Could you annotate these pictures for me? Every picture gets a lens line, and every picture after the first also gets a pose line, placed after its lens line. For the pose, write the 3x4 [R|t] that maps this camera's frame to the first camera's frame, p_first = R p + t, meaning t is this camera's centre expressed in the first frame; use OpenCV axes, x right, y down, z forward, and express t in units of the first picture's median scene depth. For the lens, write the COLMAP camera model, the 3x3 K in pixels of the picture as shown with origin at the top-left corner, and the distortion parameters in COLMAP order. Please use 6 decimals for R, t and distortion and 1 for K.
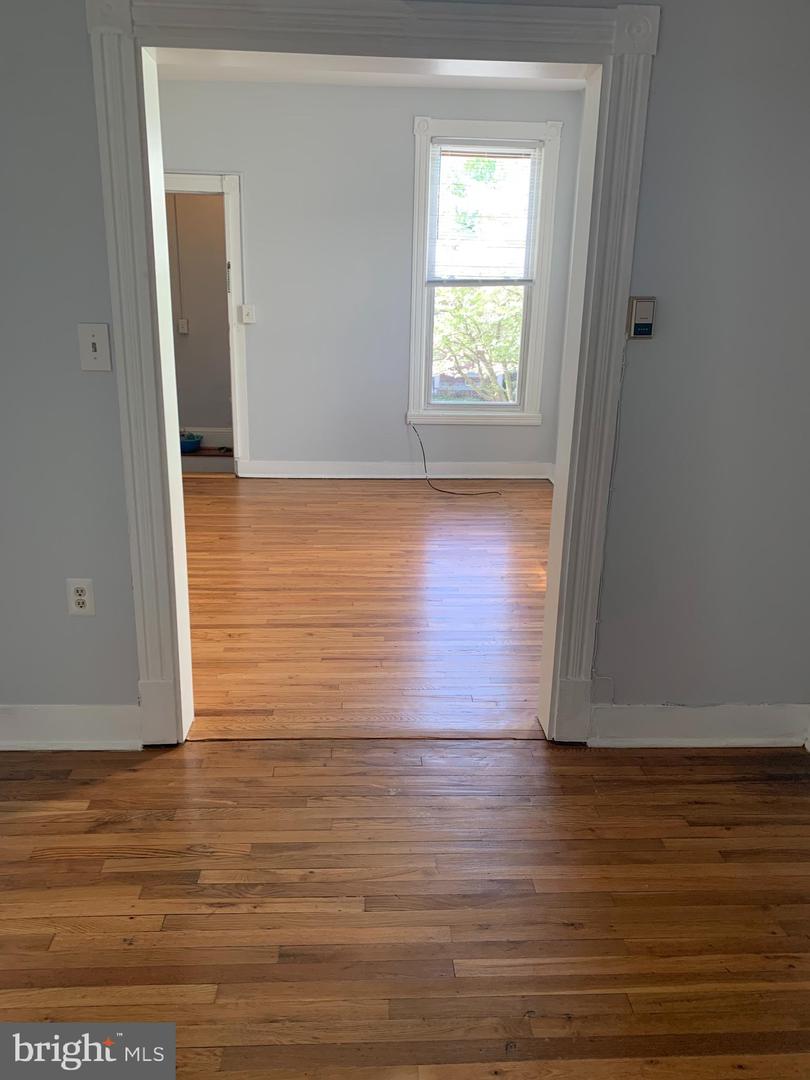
lens RADIAL K [[823.0, 0, 405.0], [0, 823.0, 540.0], [0, 0, 1]] dist [0.012378, -0.006364]
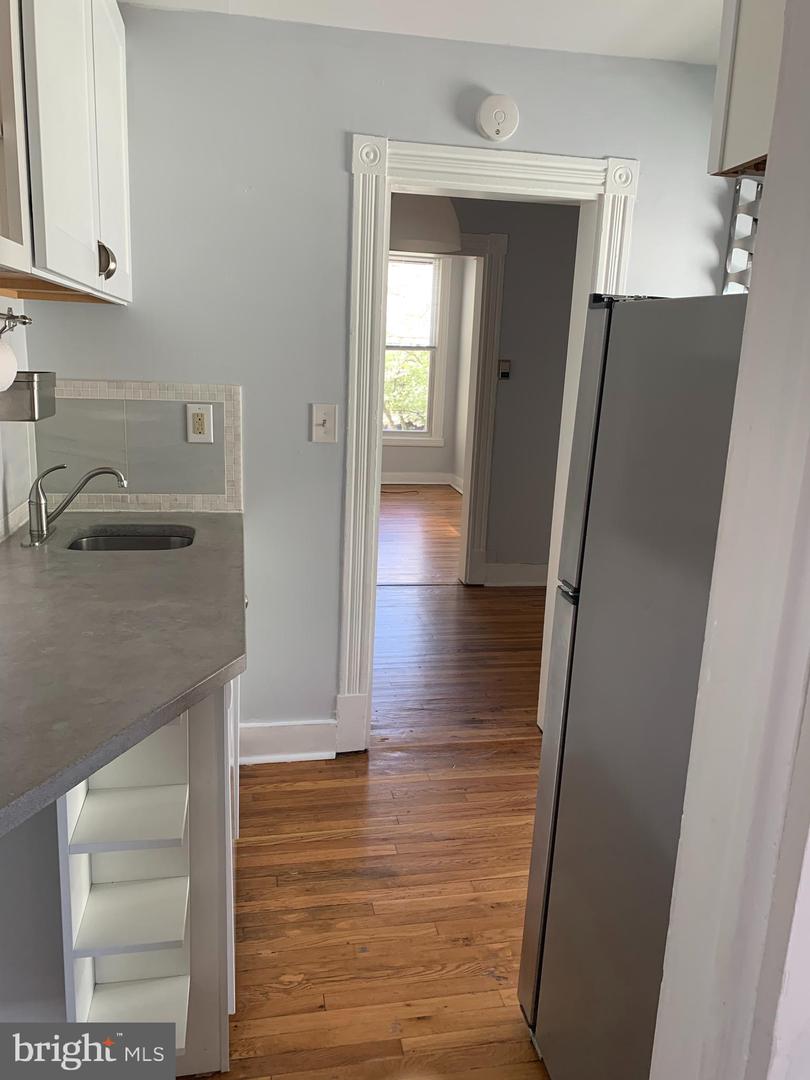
lens RADIAL K [[823.0, 0, 405.0], [0, 823.0, 540.0], [0, 0, 1]] dist [0.012378, -0.006364]
pose [[0.990426, -0.011214, 0.137592, -0.225909], [0.020508, 0.997588, -0.066315, 0.260625], [-0.136516, 0.068502, 0.988267, -0.884938]]
